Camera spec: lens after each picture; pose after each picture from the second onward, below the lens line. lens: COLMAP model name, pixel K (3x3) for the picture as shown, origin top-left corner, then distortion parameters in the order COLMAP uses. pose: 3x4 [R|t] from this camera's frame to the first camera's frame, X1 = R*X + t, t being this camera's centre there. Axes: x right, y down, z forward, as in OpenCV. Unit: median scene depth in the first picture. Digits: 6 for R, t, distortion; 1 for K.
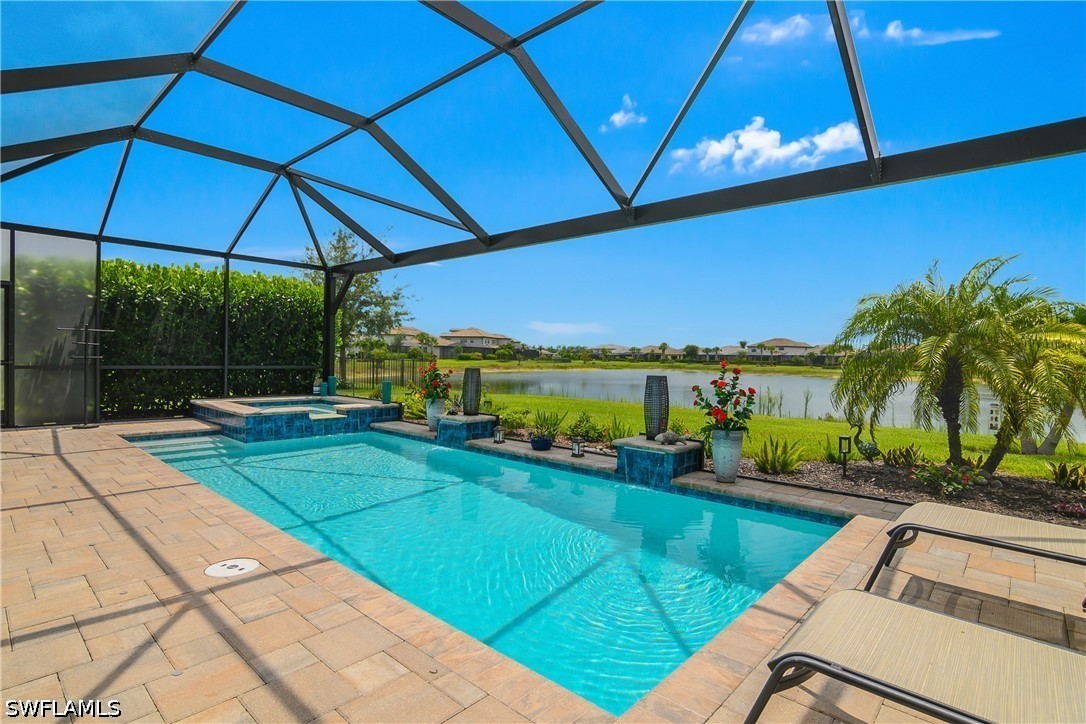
lens RADIAL K [[547.8, 0, 543.0], [0, 547.8, 362.0], [0, 0, 1]] dist [-0.026552, 0.007170]
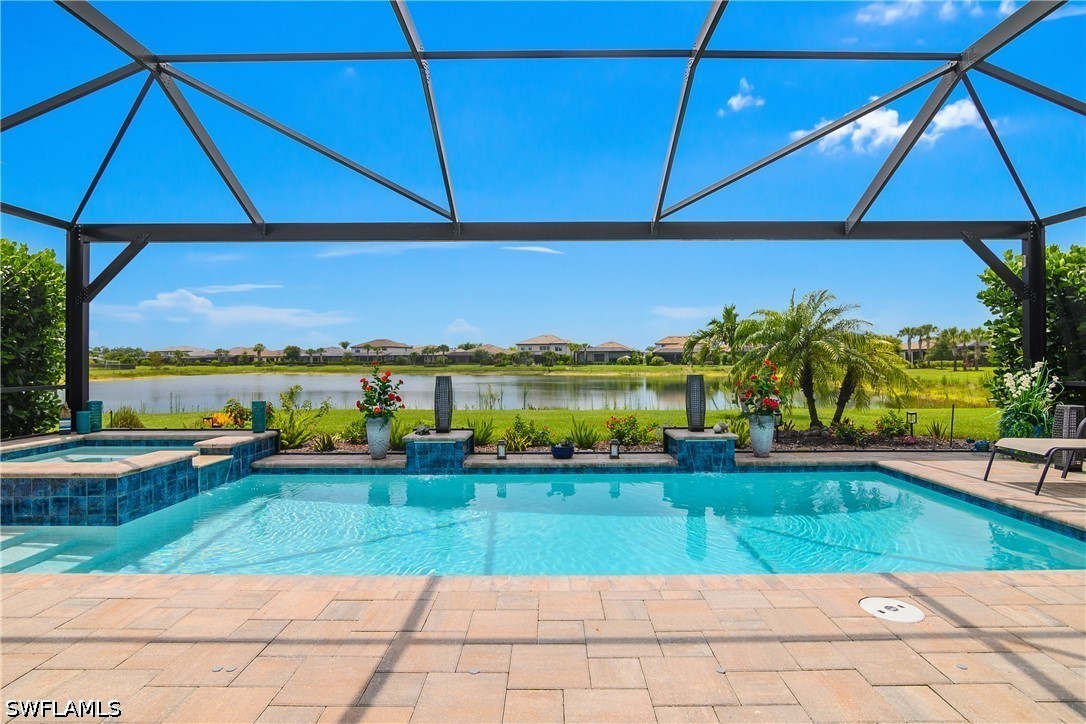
lens RADIAL K [[547.8, 0, 543.0], [0, 547.8, 362.0], [0, 0, 1]] dist [-0.026552, 0.007170]
pose [[0.735887, -0.024214, 0.676671, -0.547347], [0.024850, 0.999653, 0.008748, -0.013707], [-0.676648, 0.010377, 0.736233, 0.257798]]
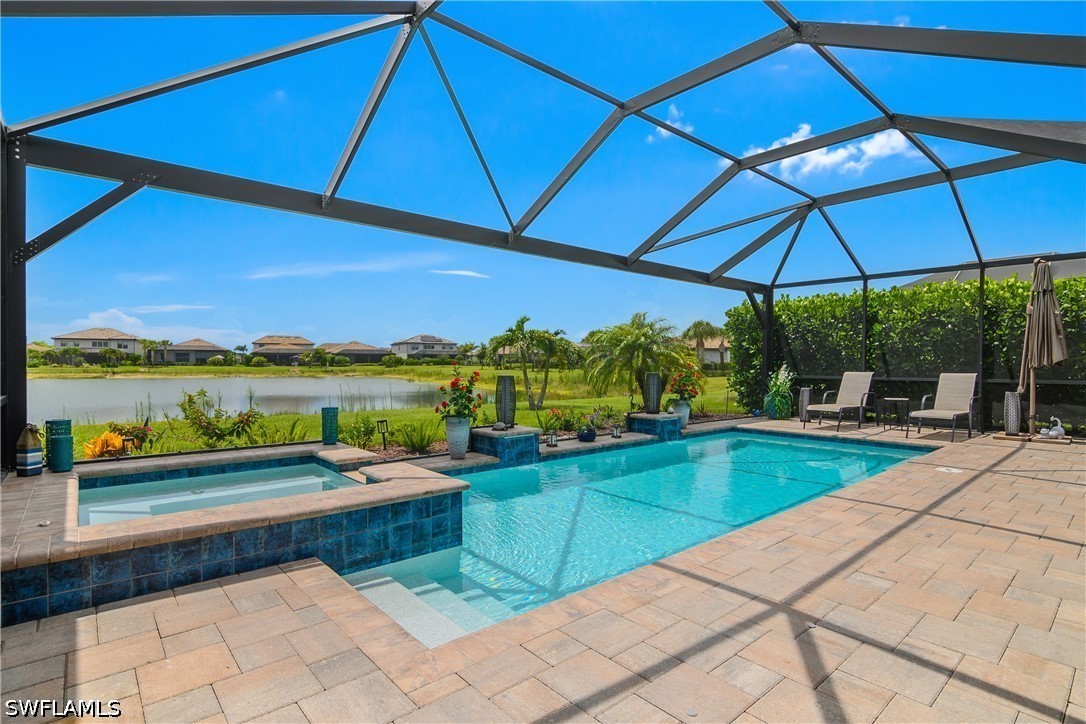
lens RADIAL K [[534.9, 0, 543.0], [0, 534.9, 362.0], [0, 0, 1]] dist [-0.016677, 0.000381]
pose [[0.115658, -0.018707, 0.993113, -0.934389], [0.007333, 0.999811, 0.017979, -0.025216], [-0.993262, 0.005204, 0.115773, 0.781102]]
